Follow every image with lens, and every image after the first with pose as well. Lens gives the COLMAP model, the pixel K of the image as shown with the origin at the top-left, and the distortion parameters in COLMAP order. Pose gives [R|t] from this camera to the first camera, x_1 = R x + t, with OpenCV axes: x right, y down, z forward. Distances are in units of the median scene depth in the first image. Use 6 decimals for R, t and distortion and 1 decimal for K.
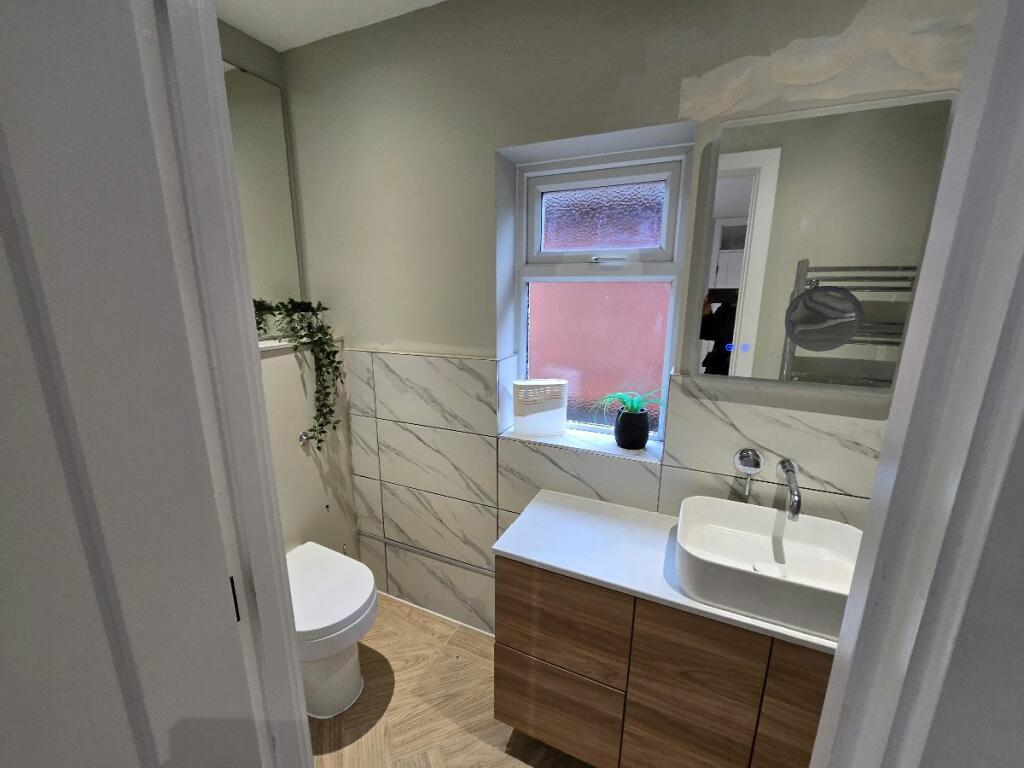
lens RADIAL K [[419.3, 0, 505.2], [0, 419.3, 388.8], [0, 0, 1]] dist [-0.001383, 0.000256]
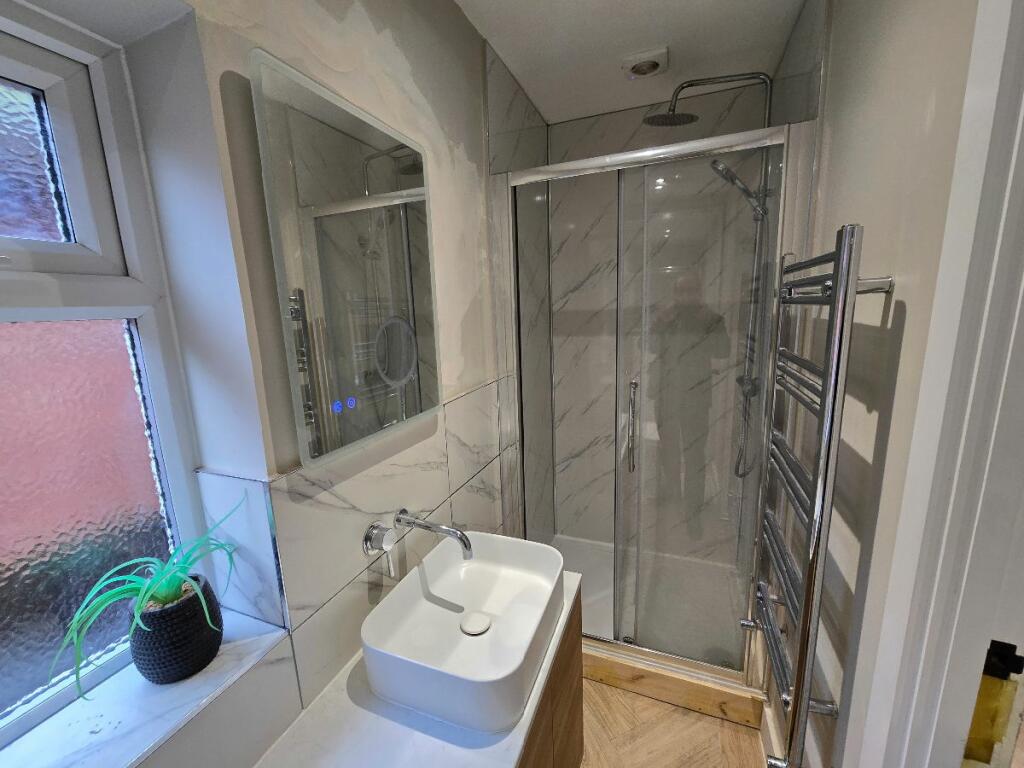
lens RADIAL K [[419.3, 0, 505.2], [0, 419.3, 388.8], [0, 0, 1]] dist [-0.001383, 0.000256]
pose [[-0.054421, -0.195239, 0.979245, -0.143328], [0.263040, 0.943255, 0.202682, -0.184031], [-0.963249, 0.268610, 0.000023, 0.681984]]
